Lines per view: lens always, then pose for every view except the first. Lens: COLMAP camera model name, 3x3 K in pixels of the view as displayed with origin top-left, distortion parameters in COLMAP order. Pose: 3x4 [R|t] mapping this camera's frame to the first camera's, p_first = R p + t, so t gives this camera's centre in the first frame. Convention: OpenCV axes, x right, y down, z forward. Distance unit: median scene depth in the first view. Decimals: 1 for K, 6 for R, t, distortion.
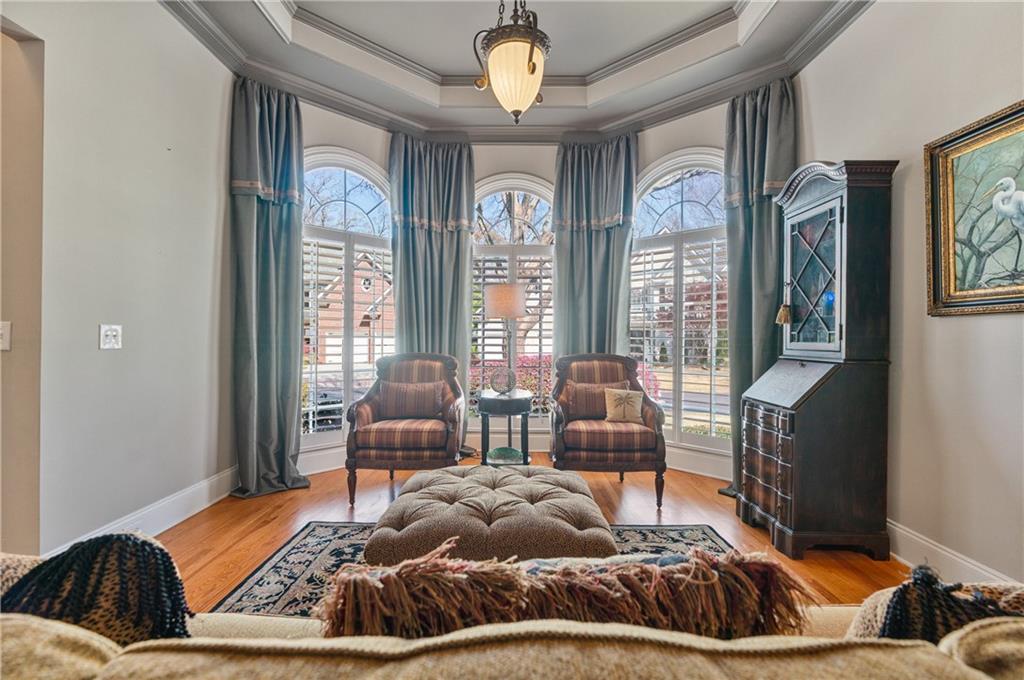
lens RADIAL K [[467.5, 0, 507.8], [0, 467.5, 336.6], [0, 0, 1]] dist [-0.014465, 0.006412]
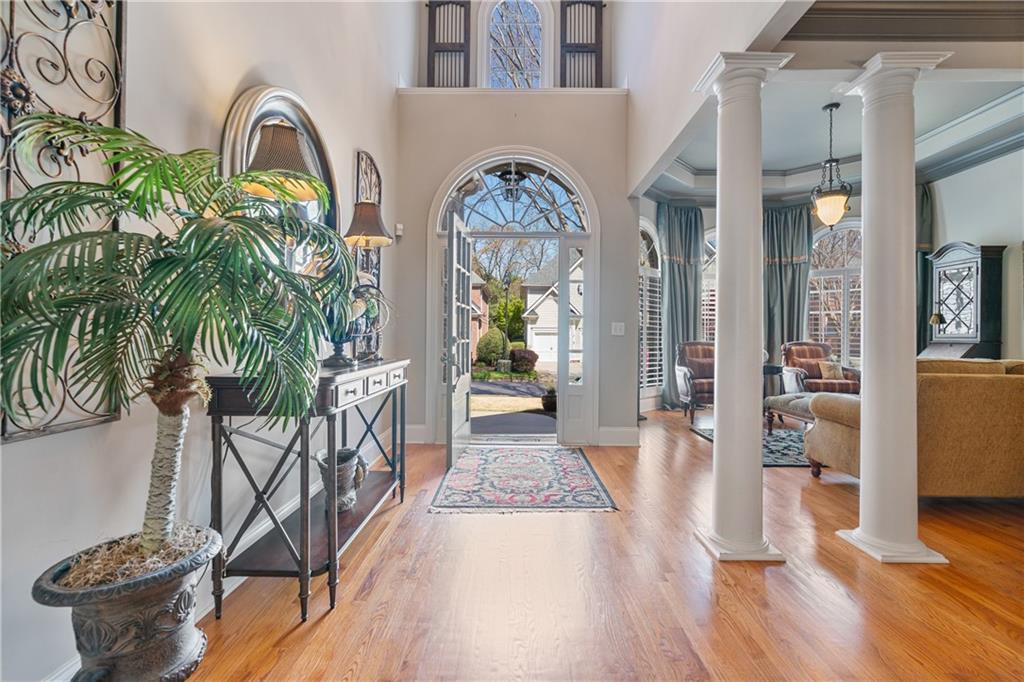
lens RADIAL K [[467.5, 0, 513.8], [0, 467.5, 340.2], [0, 0, 1]] dist [-0.014465, 0.006412]
pose [[0.999987, -0.002453, 0.004463, -0.880151], [0.002408, 0.999946, 0.010127, 0.012181], [-0.004487, -0.010116, 0.999939, -0.686542]]
